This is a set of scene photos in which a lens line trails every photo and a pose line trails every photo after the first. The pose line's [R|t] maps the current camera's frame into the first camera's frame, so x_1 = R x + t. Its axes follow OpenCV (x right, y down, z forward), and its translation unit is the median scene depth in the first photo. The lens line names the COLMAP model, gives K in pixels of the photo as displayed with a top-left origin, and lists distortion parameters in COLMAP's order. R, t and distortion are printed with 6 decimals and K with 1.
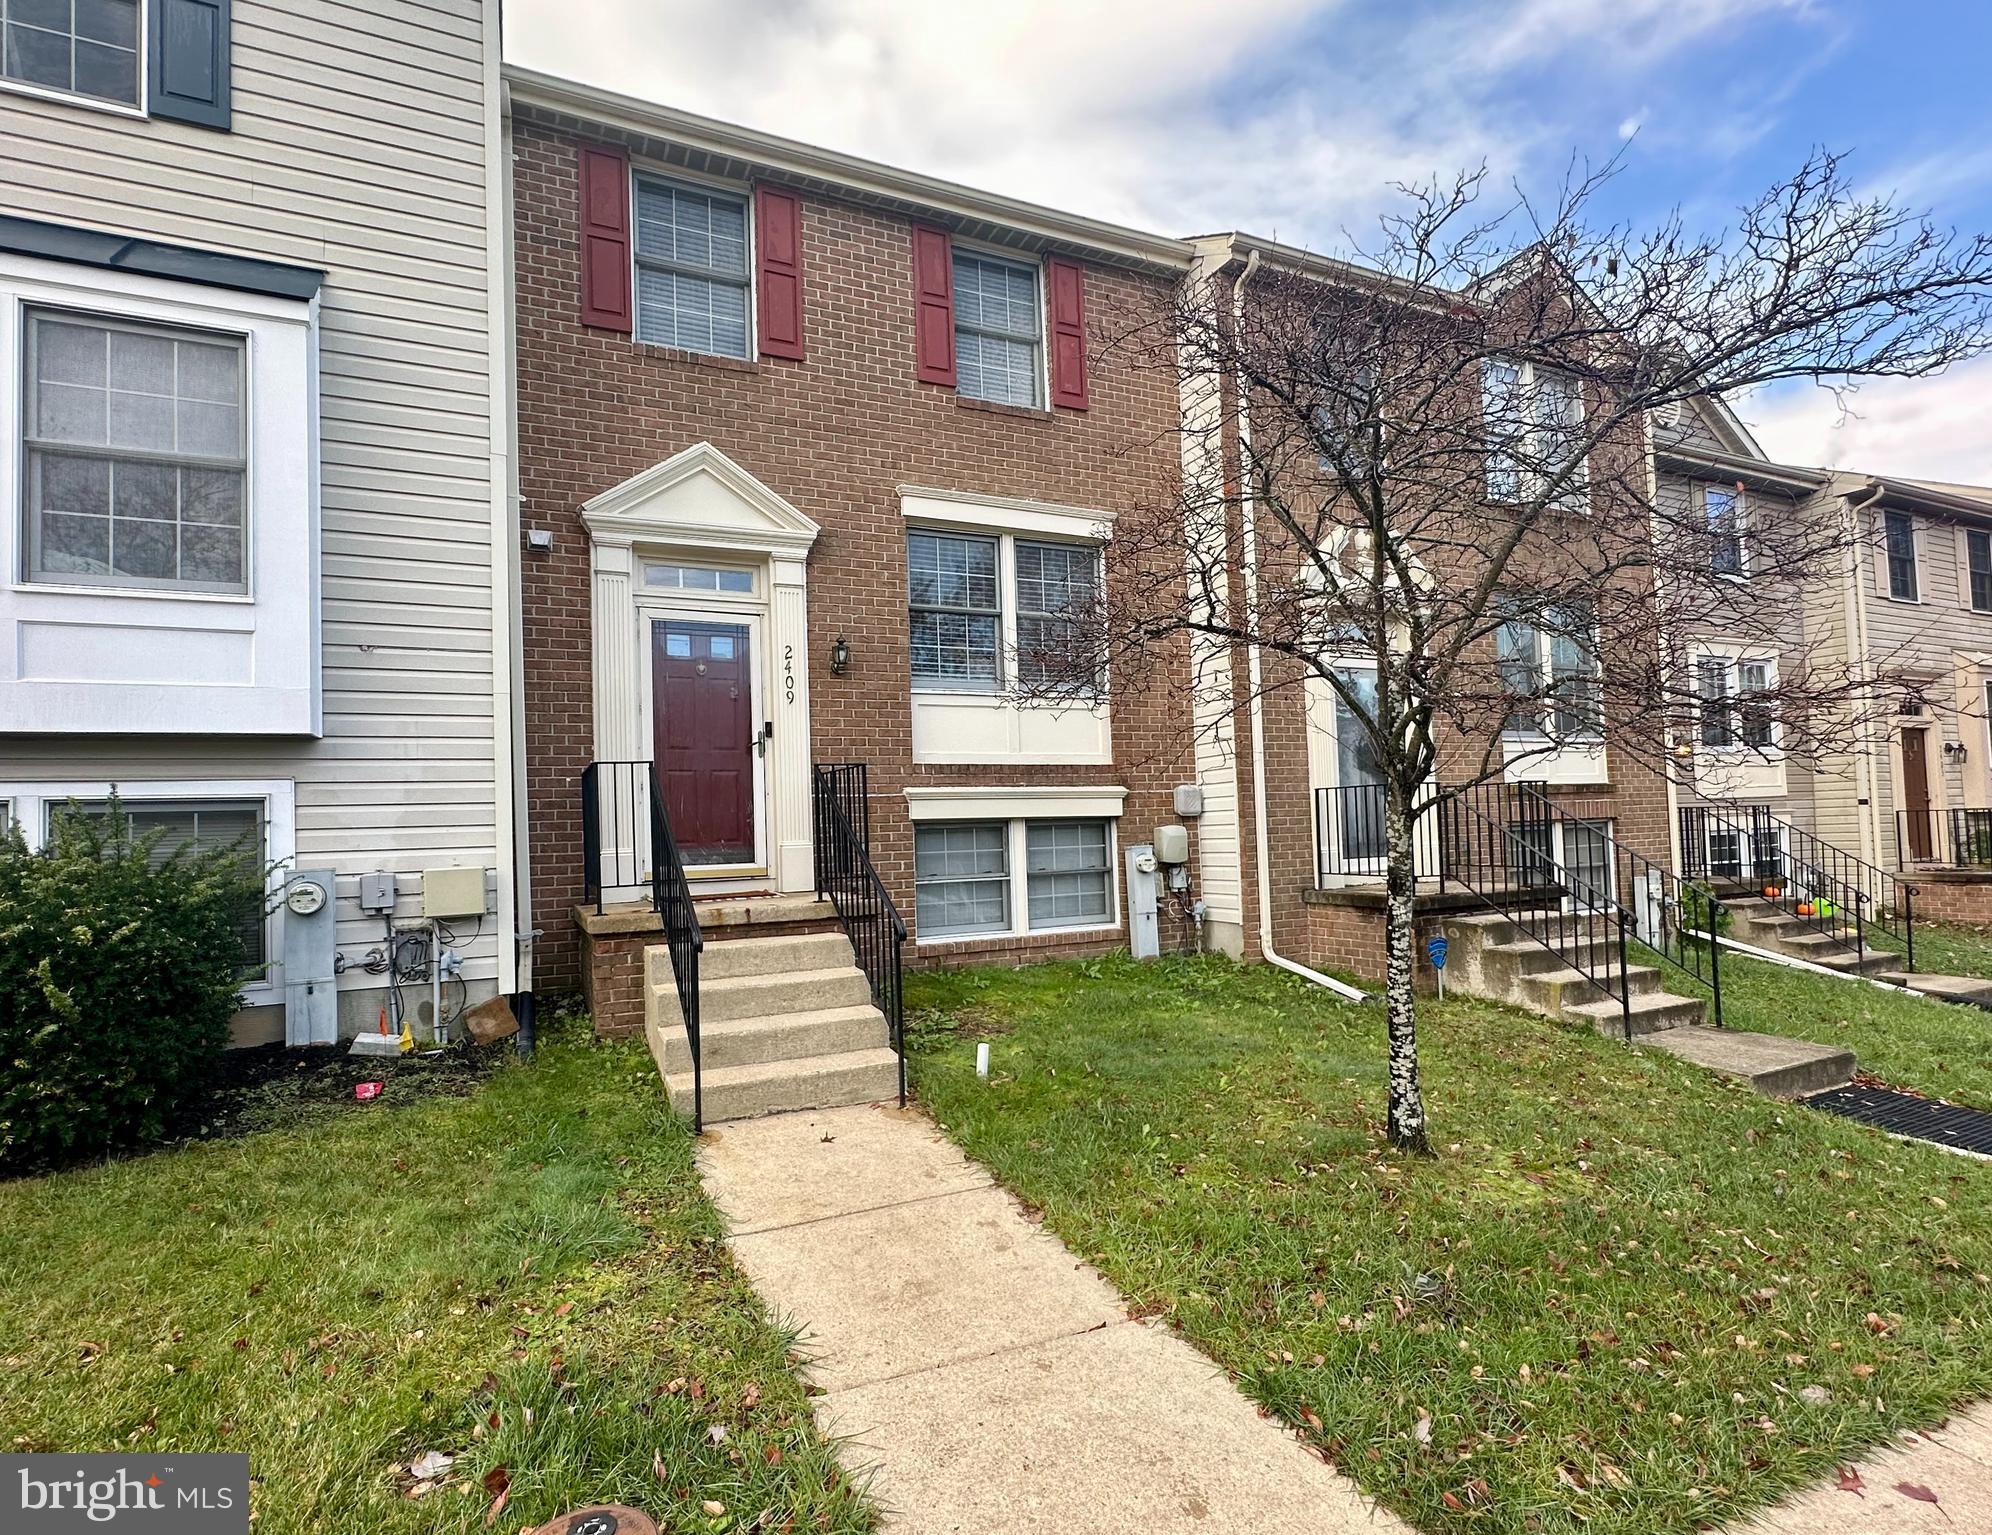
lens RADIAL K [[994.2, 0, 993.6], [0, 994.2, 800.6], [0, 0, 1]] dist [-0.003470, -0.000221]
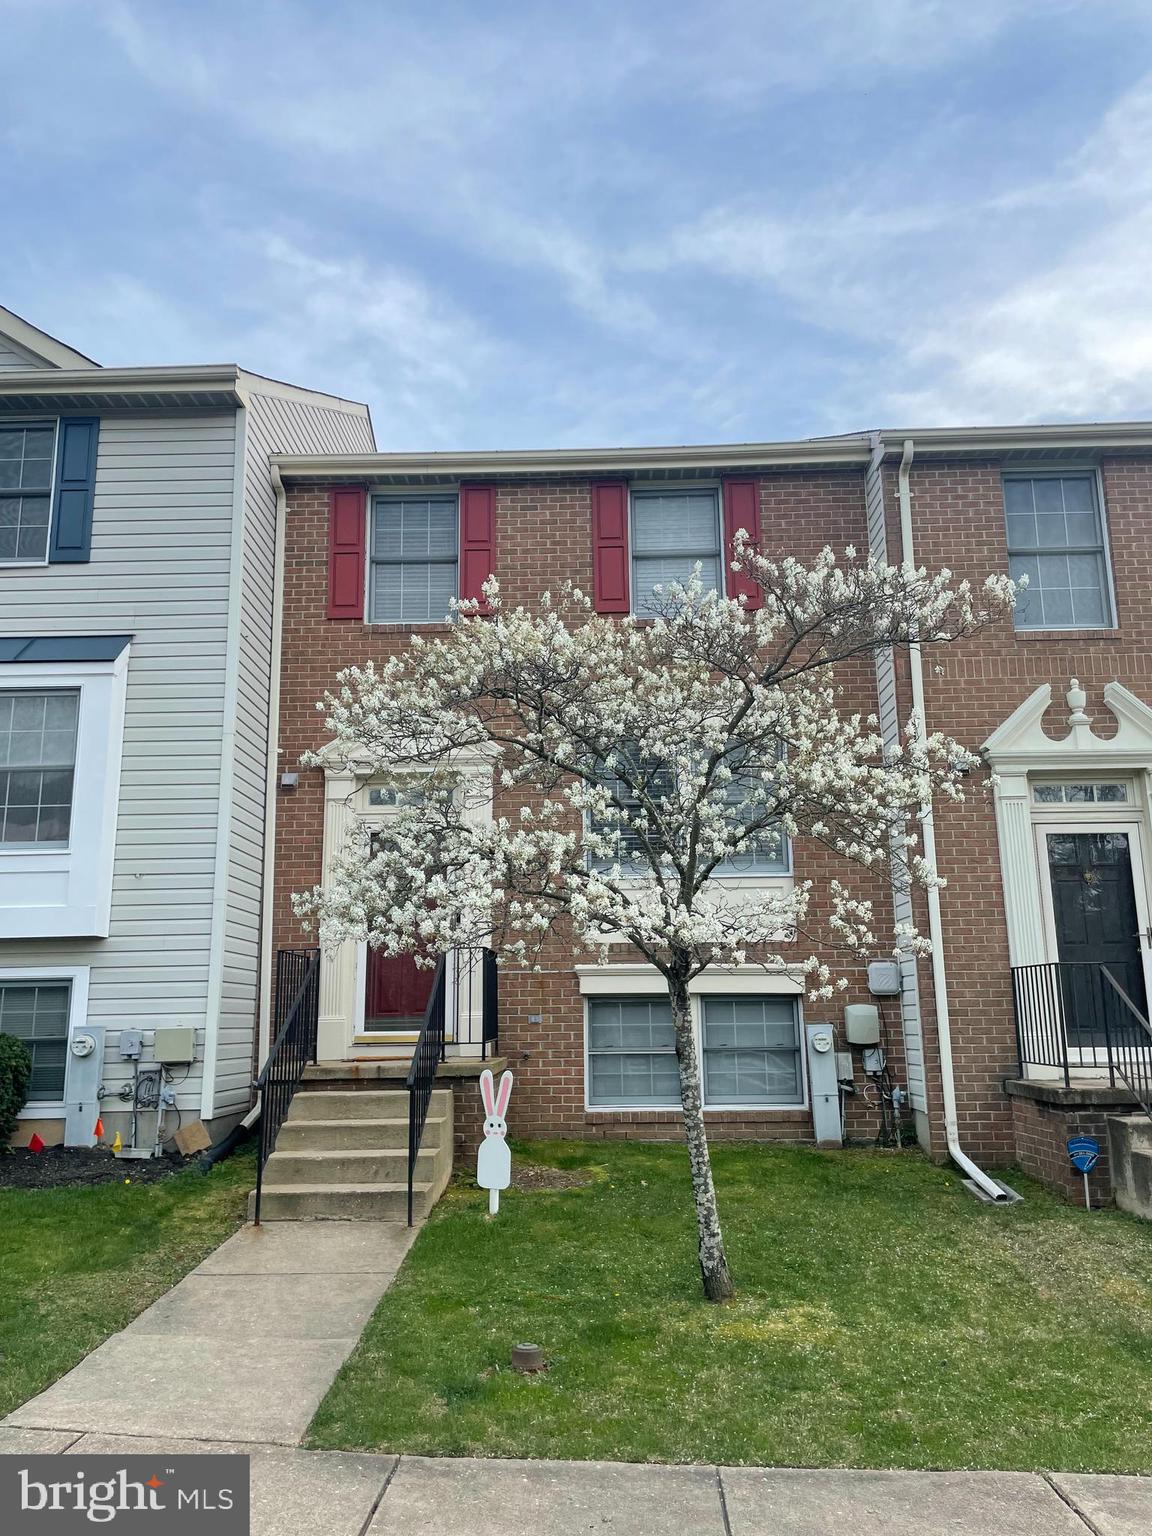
lens RADIAL K [[1184.6, 0, 576.0], [0, 1184.6, 768.0], [0, 0, 1]] dist [0.106702, -0.142067]
pose [[0.899282, -0.068096, -0.432037, 0.573676], [-0.002613, 0.986951, -0.161000, -0.018516], [0.437362, 0.145913, 0.887369, -0.259455]]
